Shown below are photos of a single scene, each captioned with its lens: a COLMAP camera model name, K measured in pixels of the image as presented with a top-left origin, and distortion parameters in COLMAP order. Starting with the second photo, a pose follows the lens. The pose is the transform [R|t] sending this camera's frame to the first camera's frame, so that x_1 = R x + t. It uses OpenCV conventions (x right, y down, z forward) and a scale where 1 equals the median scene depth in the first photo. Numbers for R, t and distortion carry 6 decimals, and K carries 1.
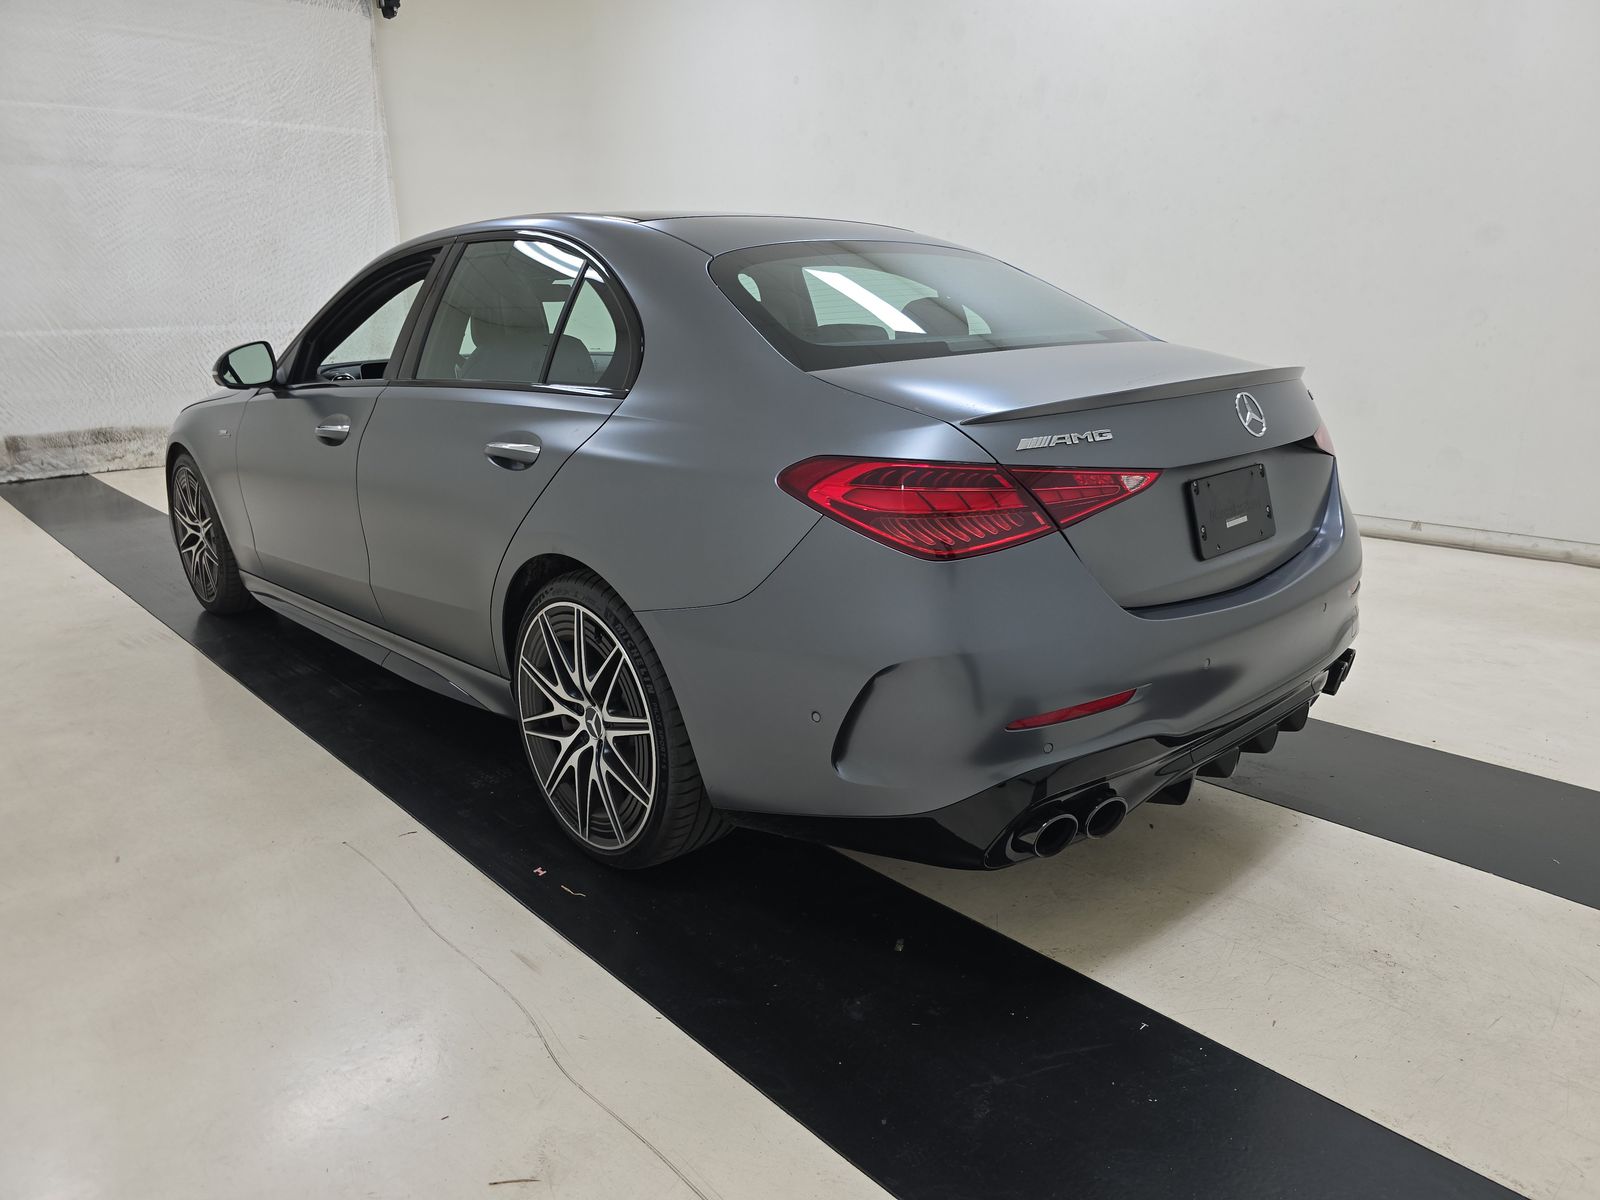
lens RADIAL K [[1087.0, 0, 806.2], [0, 1087.0, 599.5], [0, 0, 1]] dist [0.041693, -0.041342]
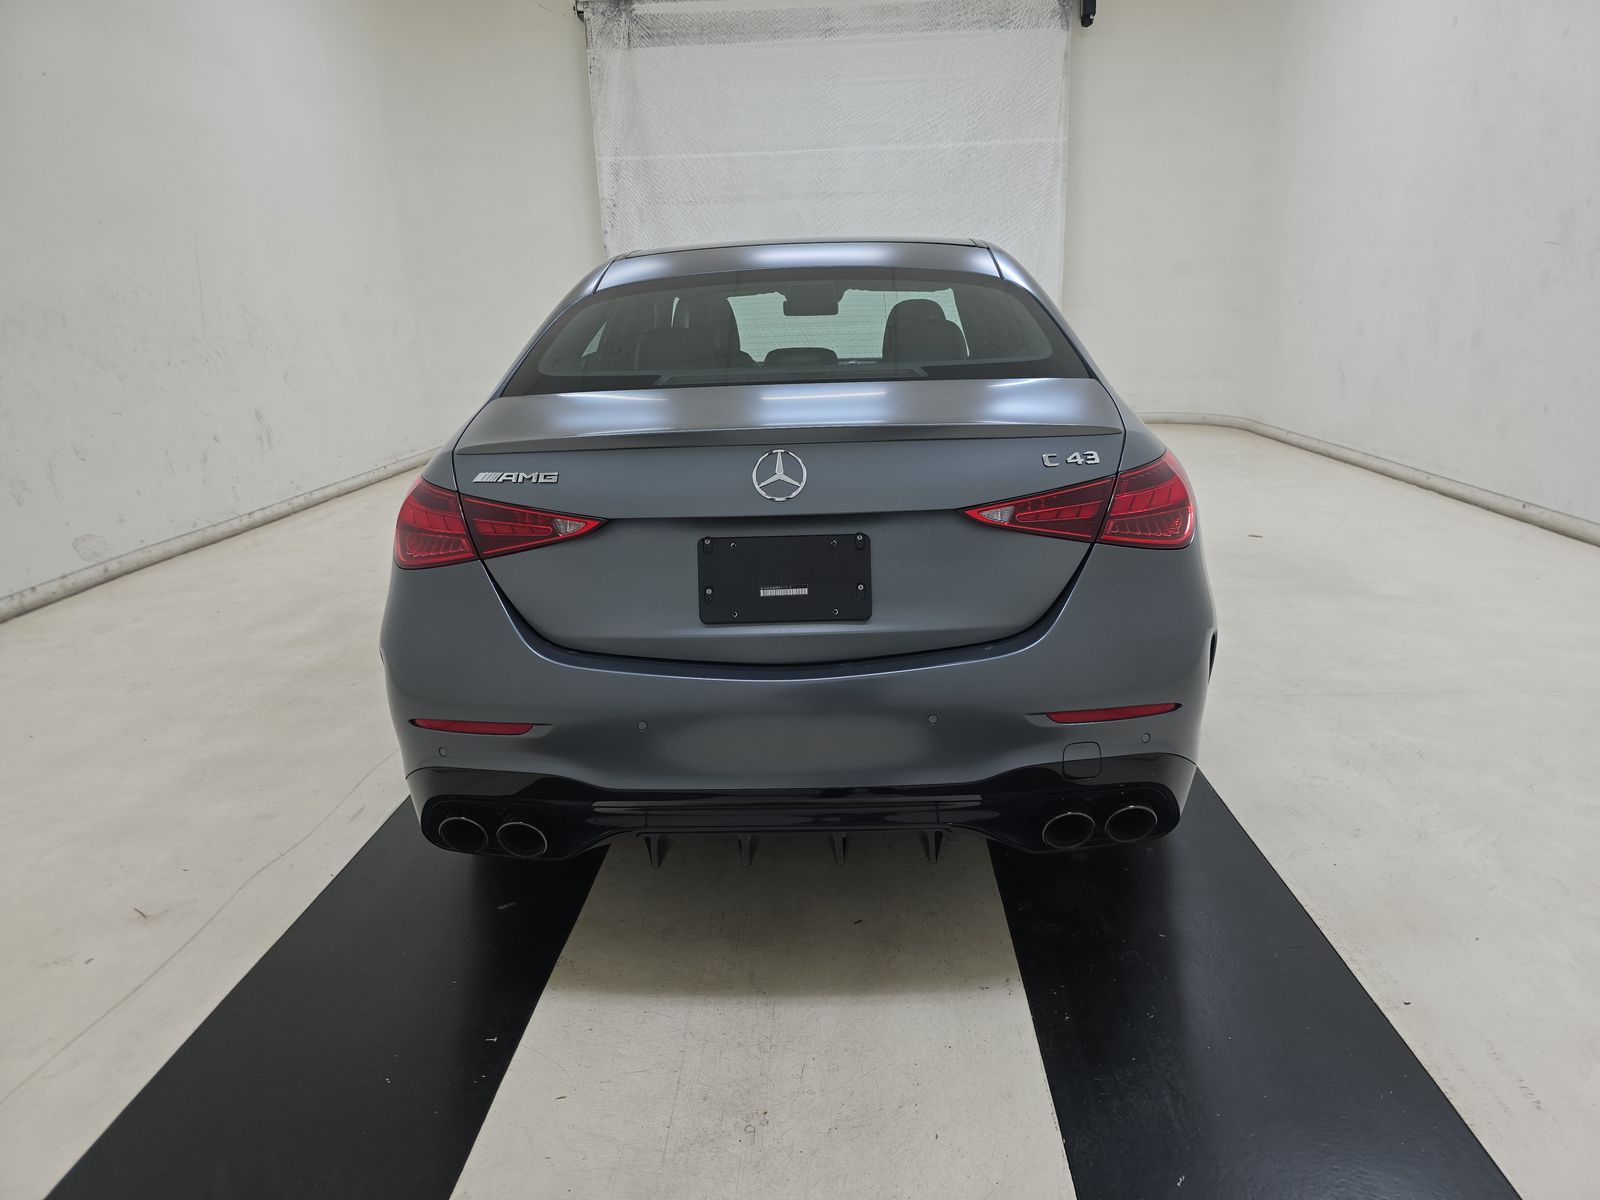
lens RADIAL K [[1087.0, 0, 806.2], [0, 1087.0, 599.5], [0, 0, 1]] dist [0.041693, -0.041342]
pose [[0.701454, 0.178880, -0.689901, 0.281344], [-0.167823, 0.982228, 0.084042, -0.039399], [0.692674, 0.056829, 0.719008, 0.103464]]
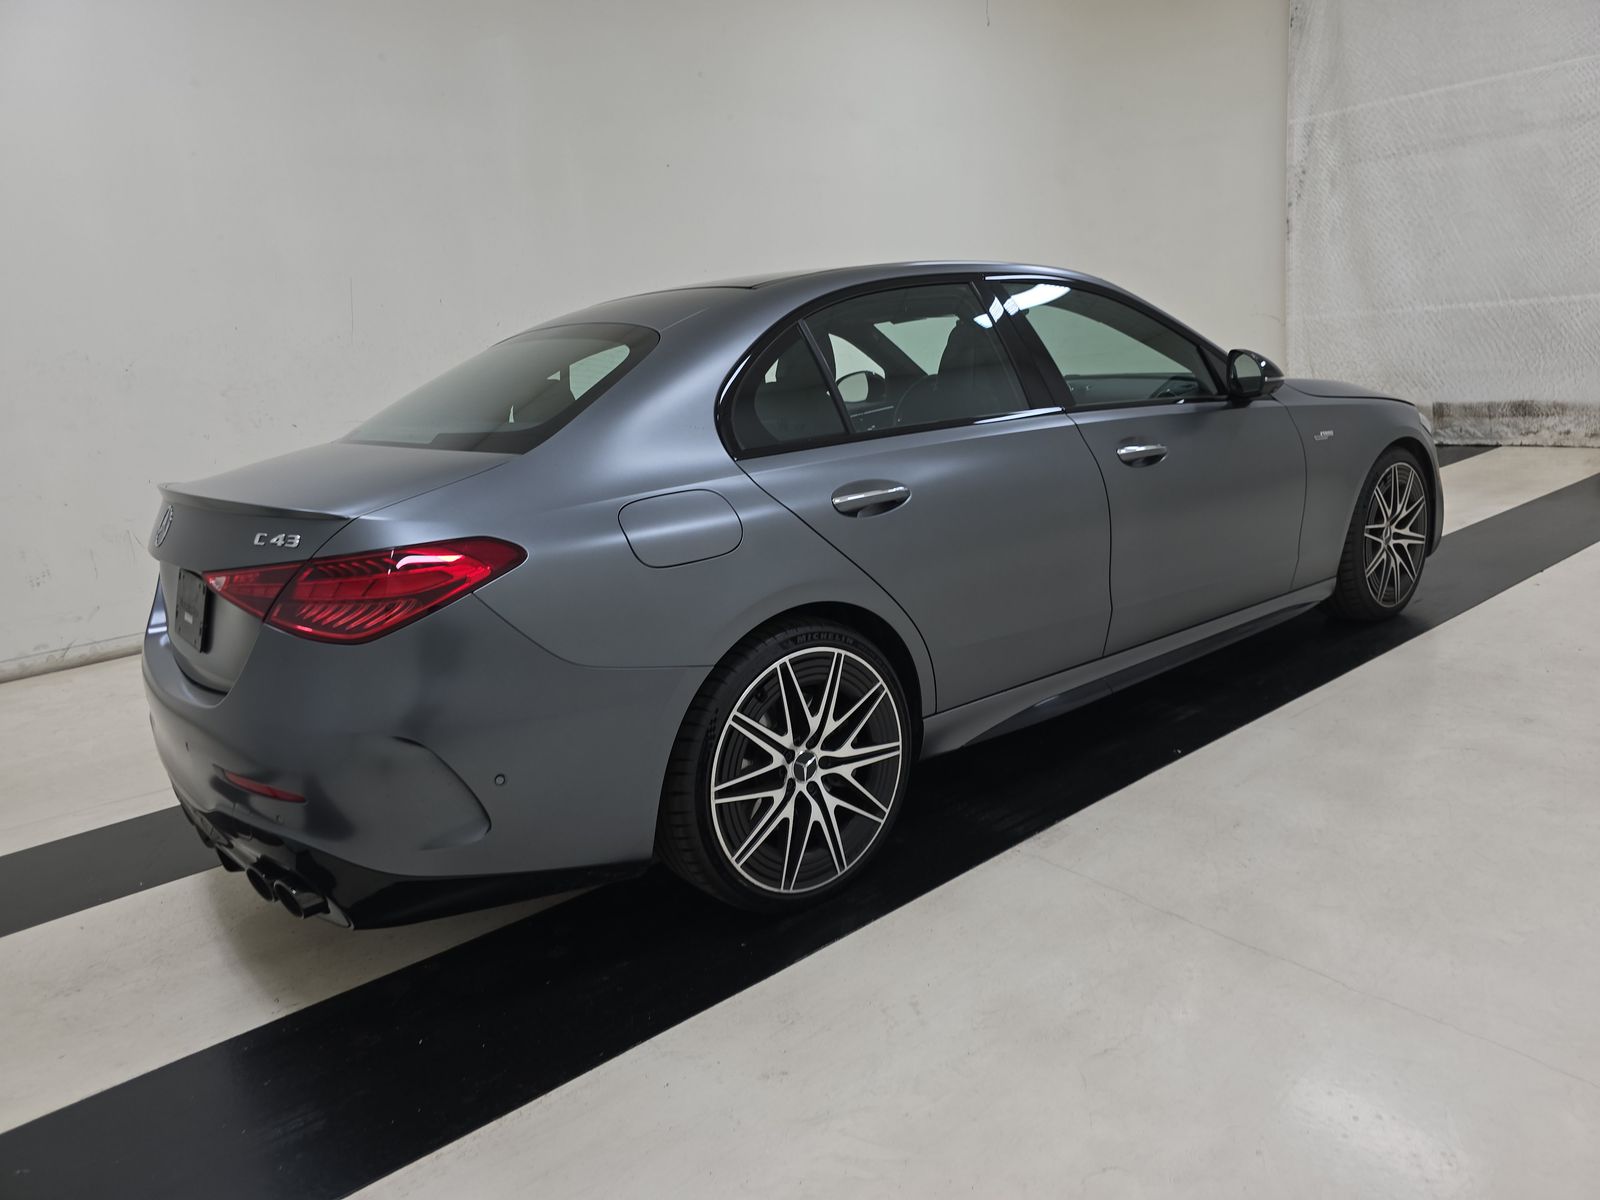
lens RADIAL K [[1087.0, 0, 806.2], [0, 1087.0, 599.5], [0, 0, 1]] dist [0.041693, -0.041342]
pose [[-0.094733, 0.256015, -0.962020, 0.400721], [-0.174942, 0.947046, 0.269258, -0.142718], [0.980011, 0.193805, -0.044928, 0.466358]]
